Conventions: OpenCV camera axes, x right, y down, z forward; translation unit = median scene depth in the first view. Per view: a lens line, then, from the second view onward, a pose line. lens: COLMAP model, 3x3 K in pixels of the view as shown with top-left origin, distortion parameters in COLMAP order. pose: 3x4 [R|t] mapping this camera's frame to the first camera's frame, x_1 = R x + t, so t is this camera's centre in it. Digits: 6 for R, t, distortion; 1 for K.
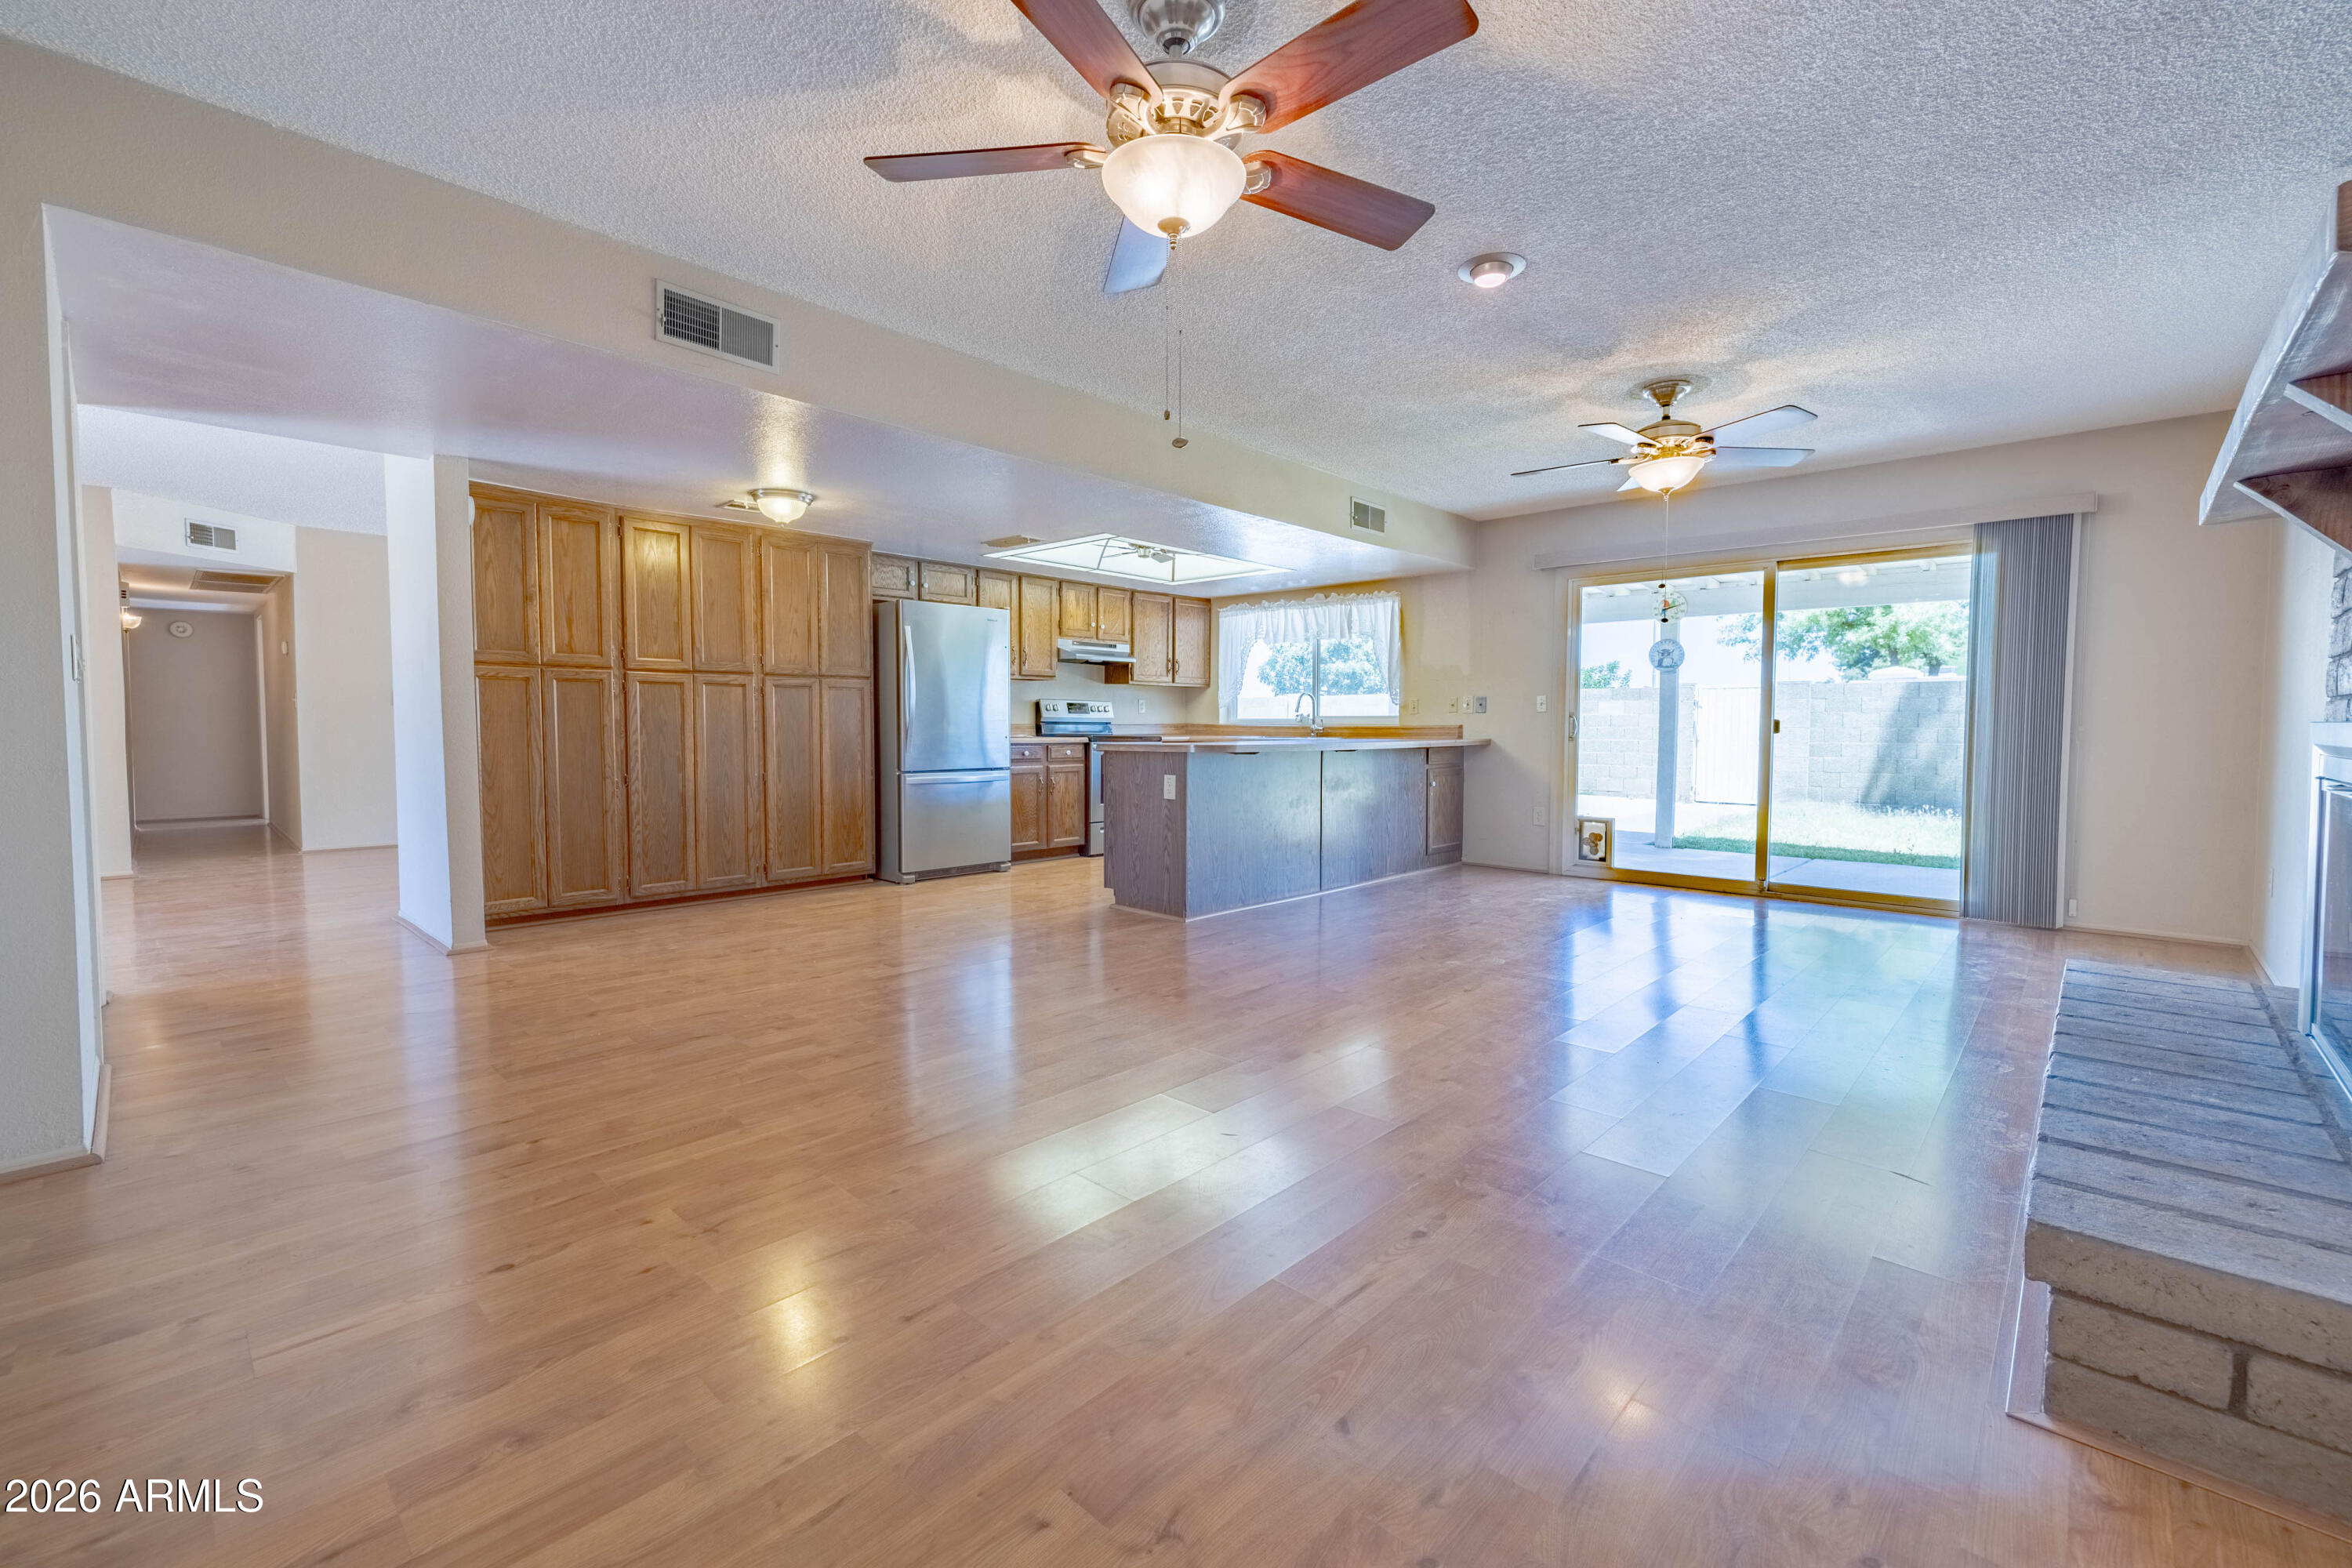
lens RADIAL K [[999.4, 0, 1180.9], [0, 999.4, 770.1], [0, 0, 1]] dist [0.001169, 0.000479]
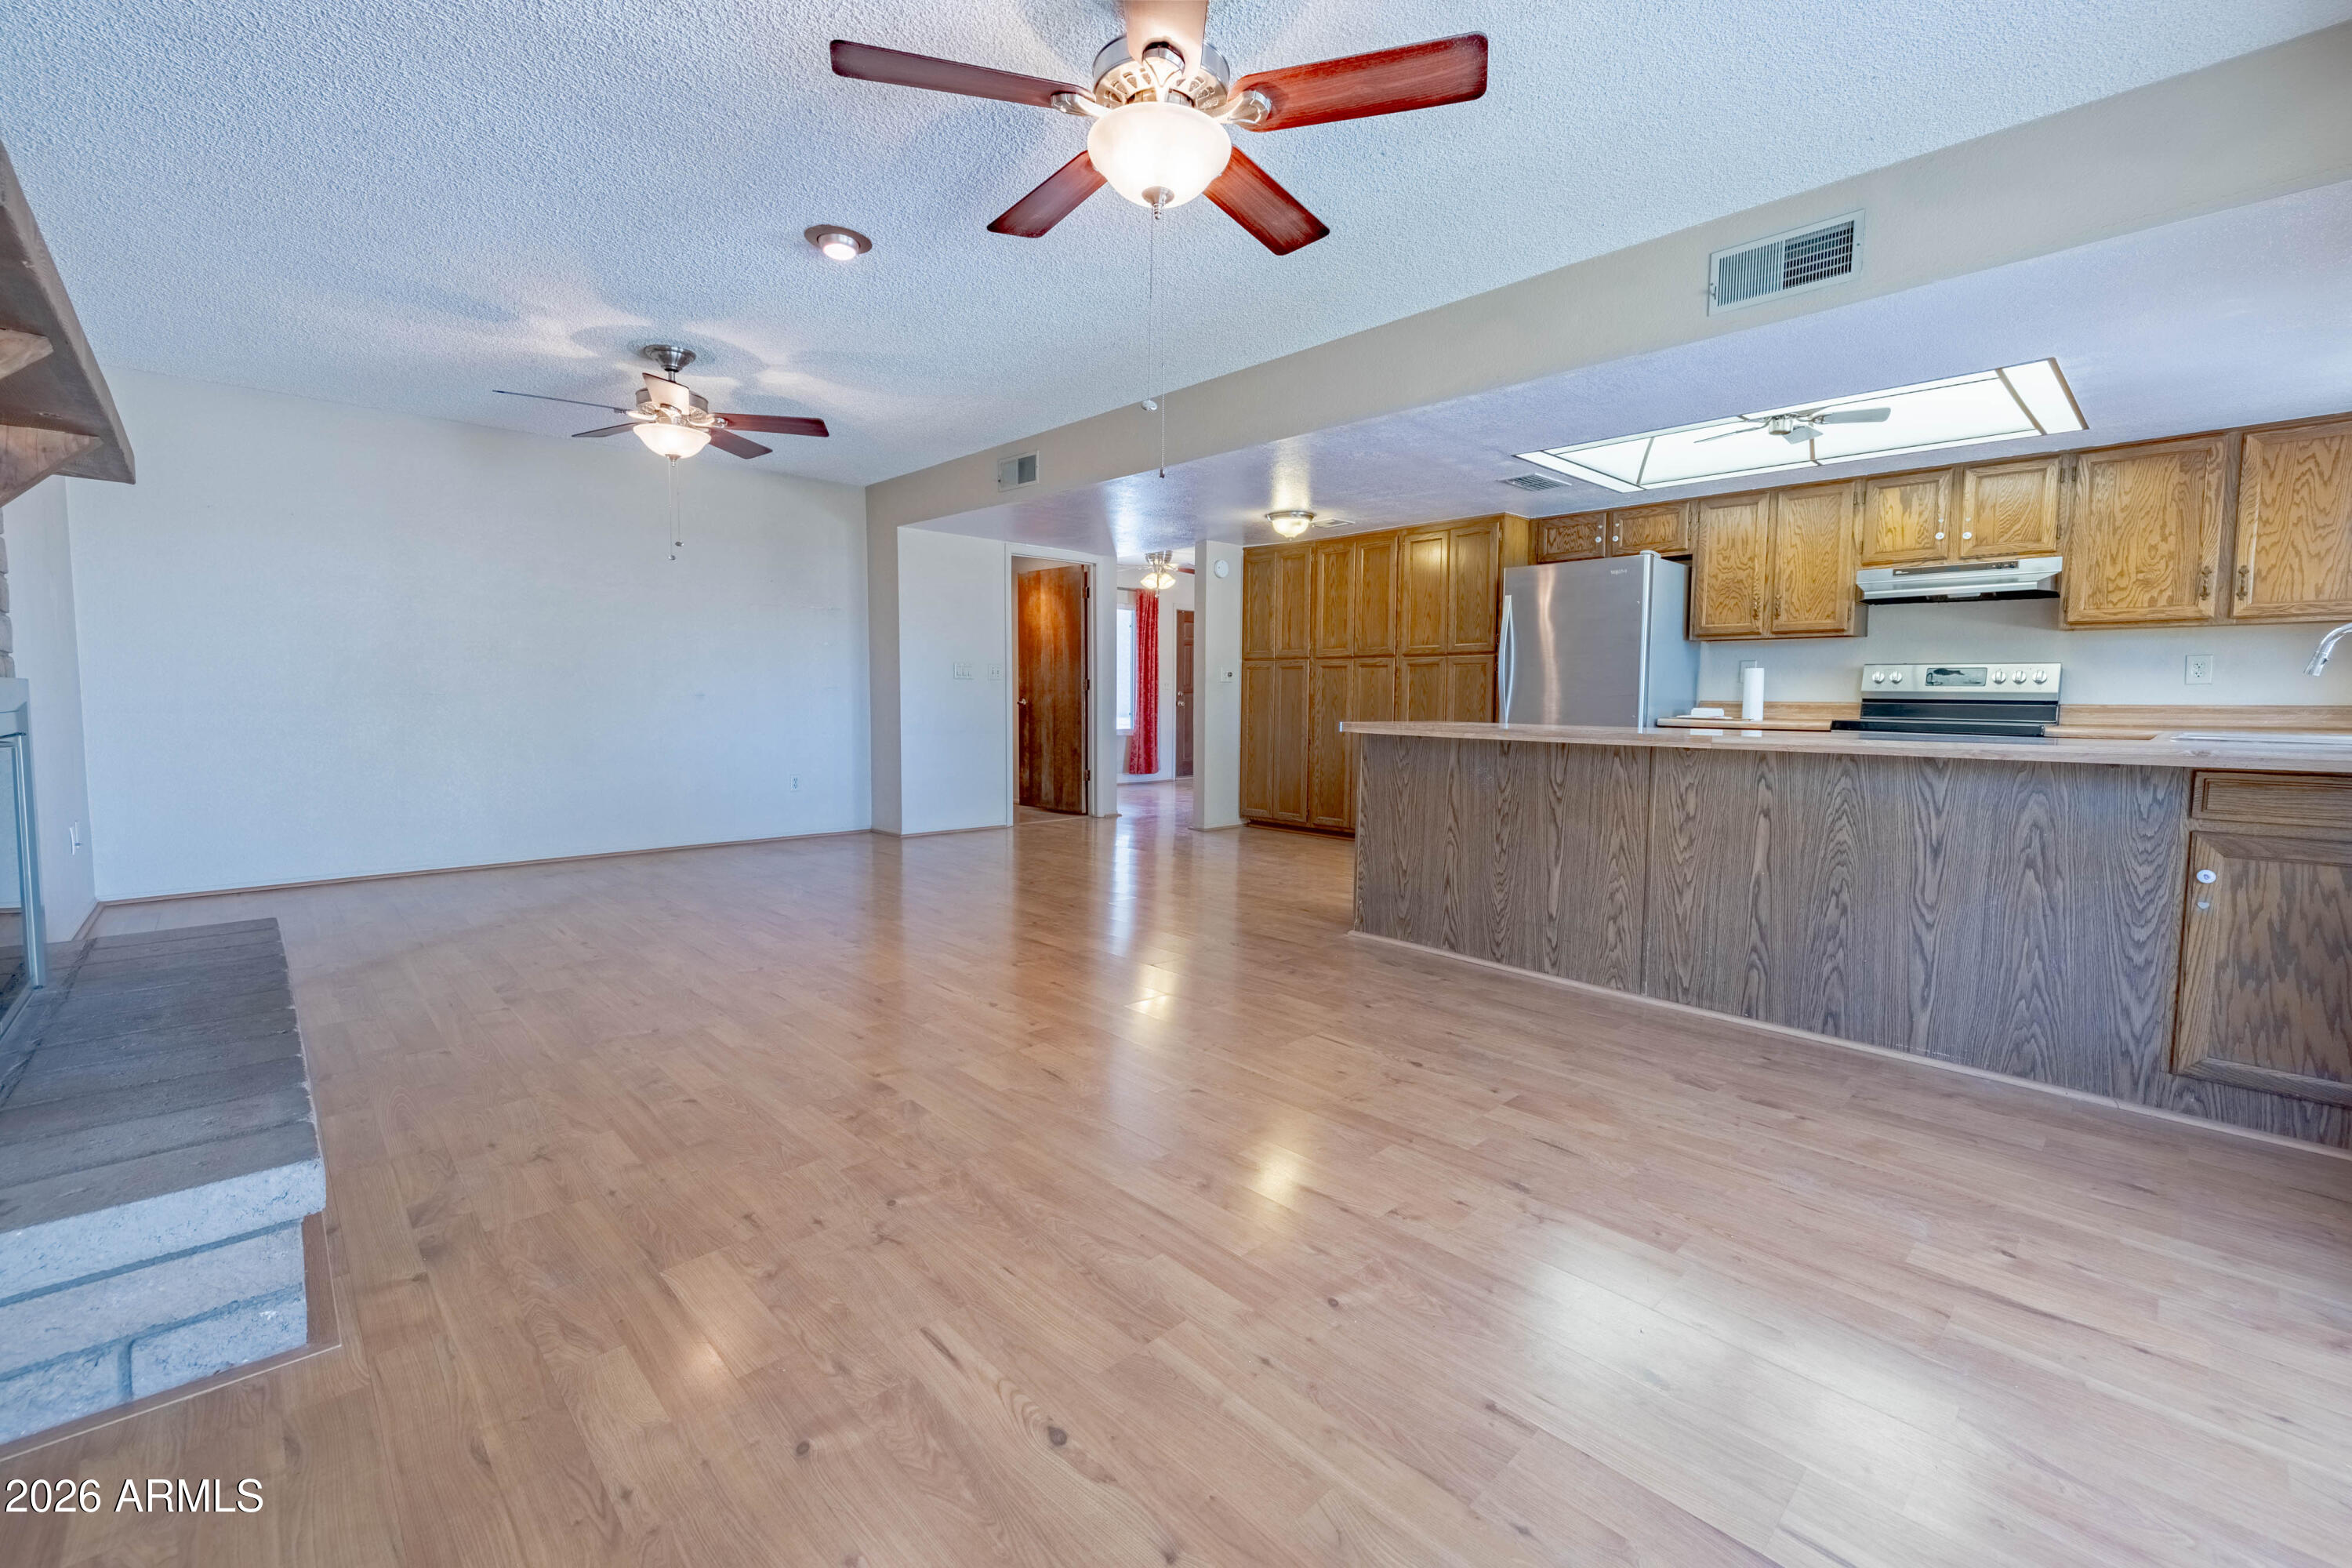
lens RADIAL K [[987.7, 0, 1176.7], [0, 987.7, 769.0], [0, 0, 1]] dist [0.001162, 0.000279]
pose [[-0.068225, 0.067569, -0.995379, 0.822180], [-0.060434, 0.995592, 0.071726, -0.034127], [0.995838, 0.065048, -0.063841, 0.893238]]
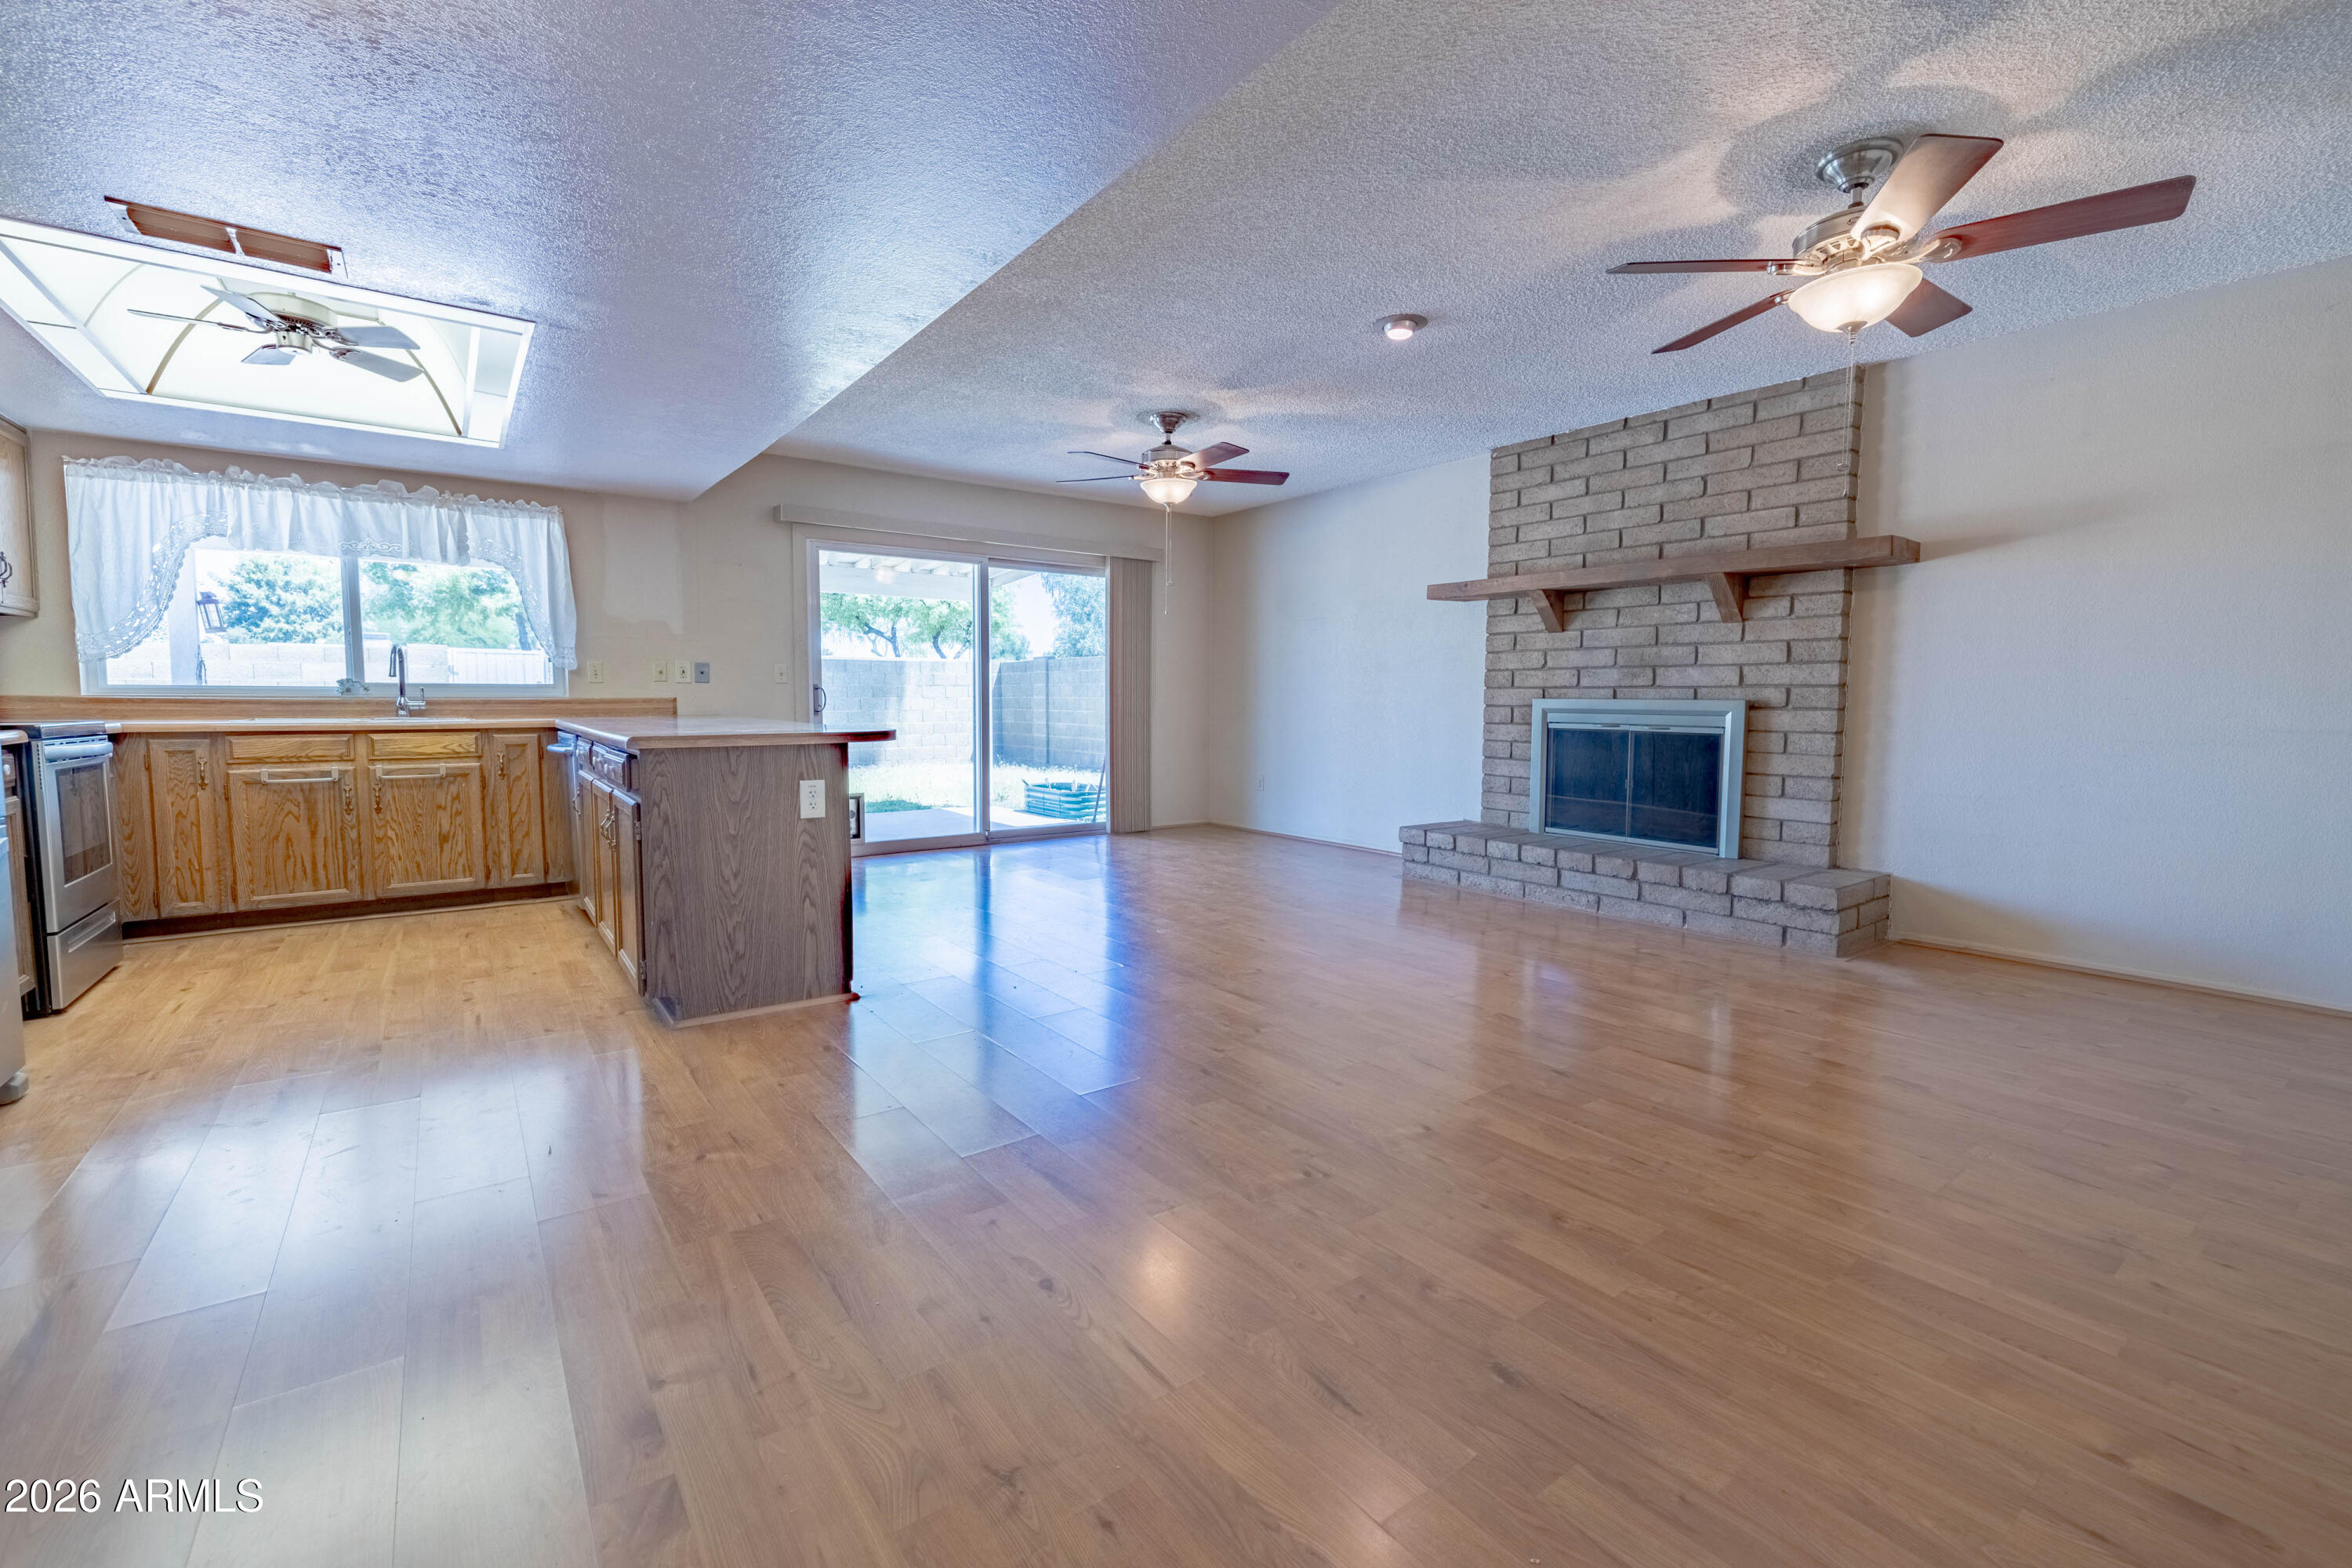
lens RADIAL K [[987.7, 0, 1176.7], [0, 987.7, 769.0], [0, 0, 1]] dist [0.001162, 0.000279]
pose [[0.168416, -0.073872, 0.982944, -0.584230], [0.041847, 0.996825, 0.067746, -0.034809], [-0.984827, 0.029724, 0.170972, 0.659589]]
